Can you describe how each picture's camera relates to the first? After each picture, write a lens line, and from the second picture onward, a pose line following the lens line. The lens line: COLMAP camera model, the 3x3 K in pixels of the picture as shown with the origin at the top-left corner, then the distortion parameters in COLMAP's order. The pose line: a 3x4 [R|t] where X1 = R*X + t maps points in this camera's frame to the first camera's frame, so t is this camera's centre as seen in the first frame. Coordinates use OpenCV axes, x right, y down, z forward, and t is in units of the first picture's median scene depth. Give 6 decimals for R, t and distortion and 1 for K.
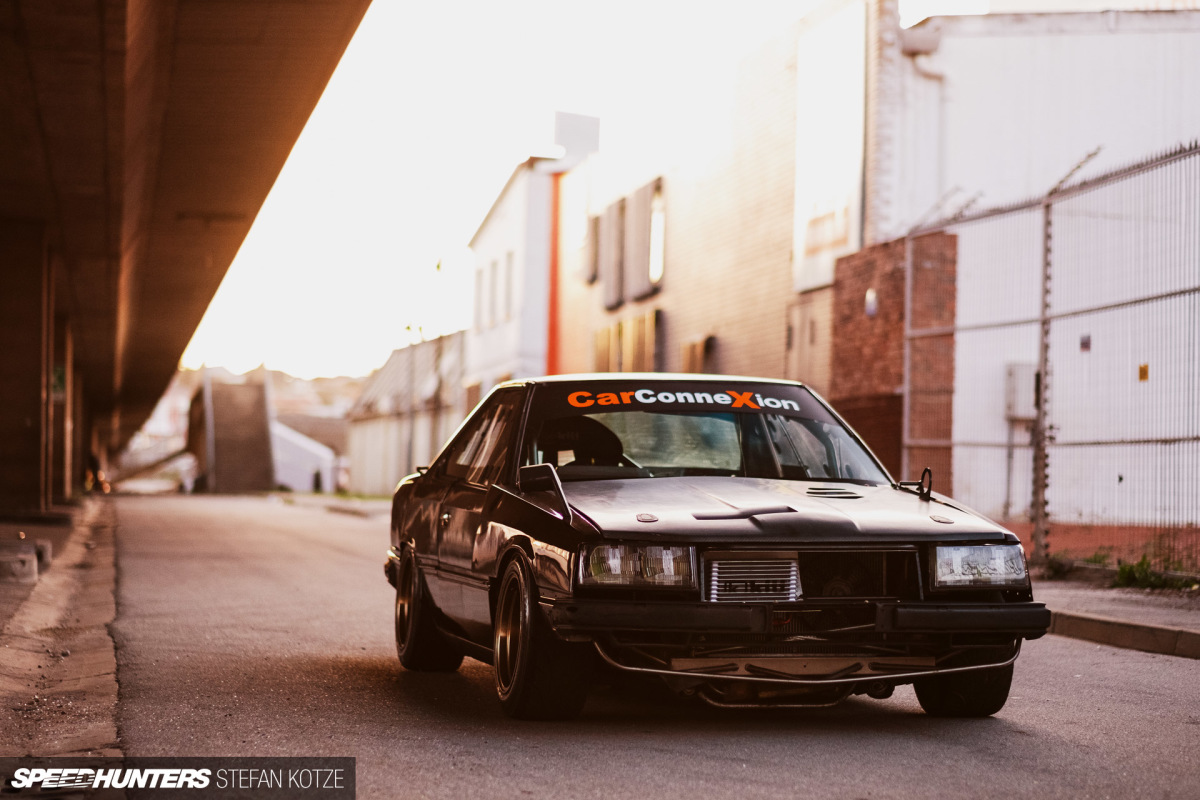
lens RADIAL K [[2771.8, 0, 597.6], [0, 2771.8, 397.4], [0, 0, 1]] dist [-0.008381, 0.000000]
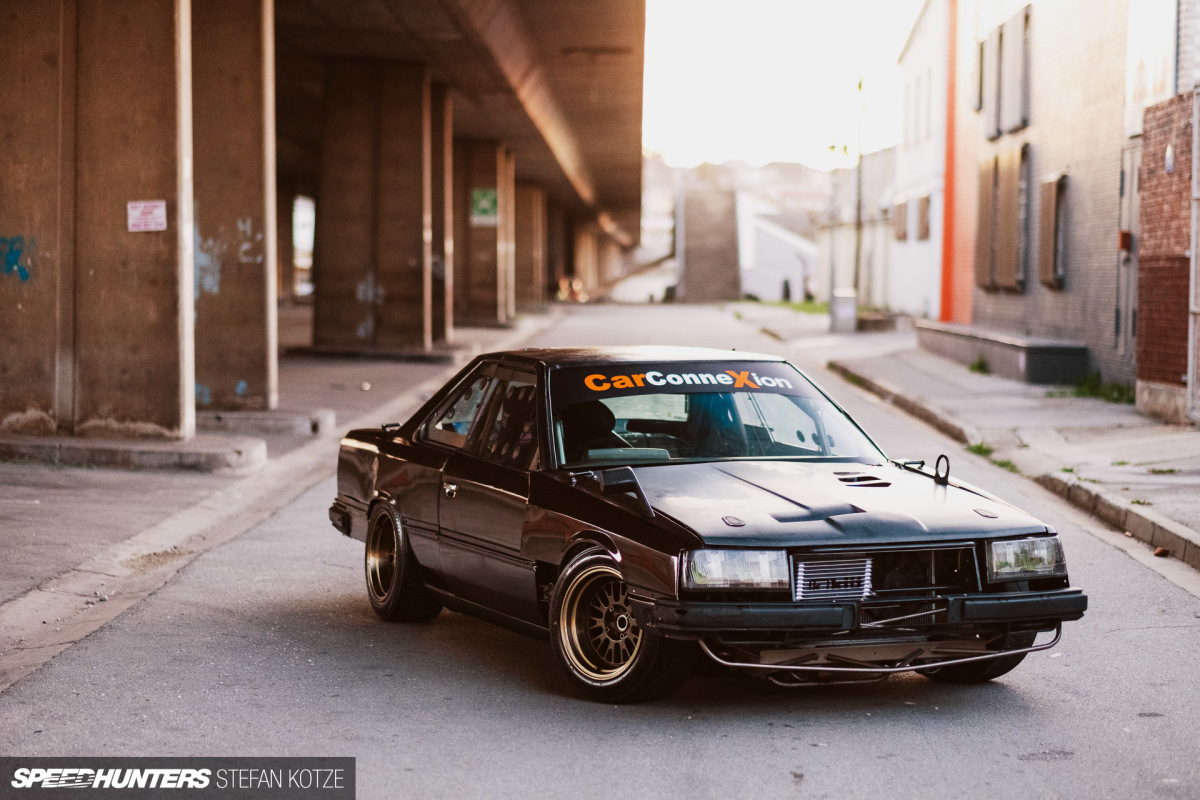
lens RADIAL K [[2771.8, 0, 597.6], [0, 2771.8, 403.1], [0, 0, 1]] dist [-0.008381, 0.000000]
pose [[0.982546, -0.000921, -0.186018, 0.180503], [0.015258, 0.997017, 0.075655, -0.055003], [0.185393, -0.077173, 0.979629, 0.042181]]
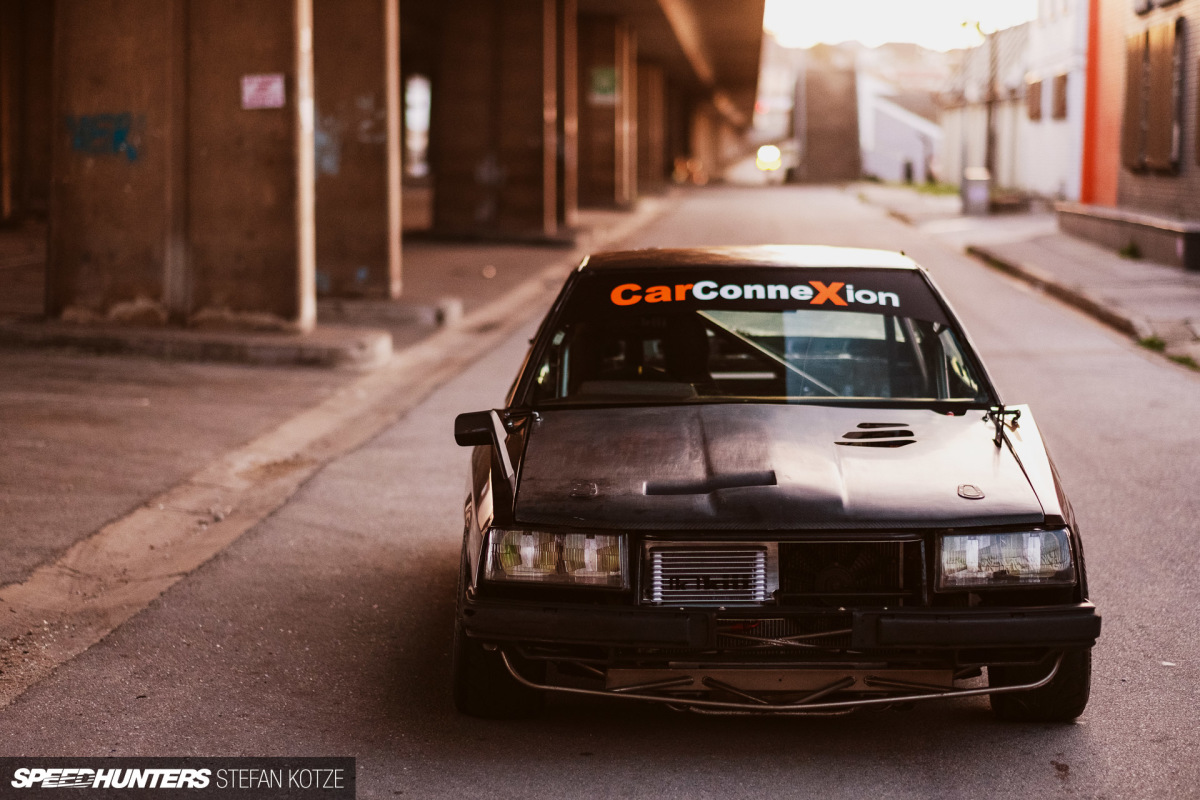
lens RADIAL K [[2771.8, 0, 600.7], [0, 2771.8, 400.9], [0, 0, 1]] dist [-0.008381, 0.000000]
pose [[0.974519, 0.010805, -0.224043, 0.136884], [0.015855, 0.993022, 0.116855, -0.051405], [0.223742, -0.117430, 0.967548, 0.156952]]
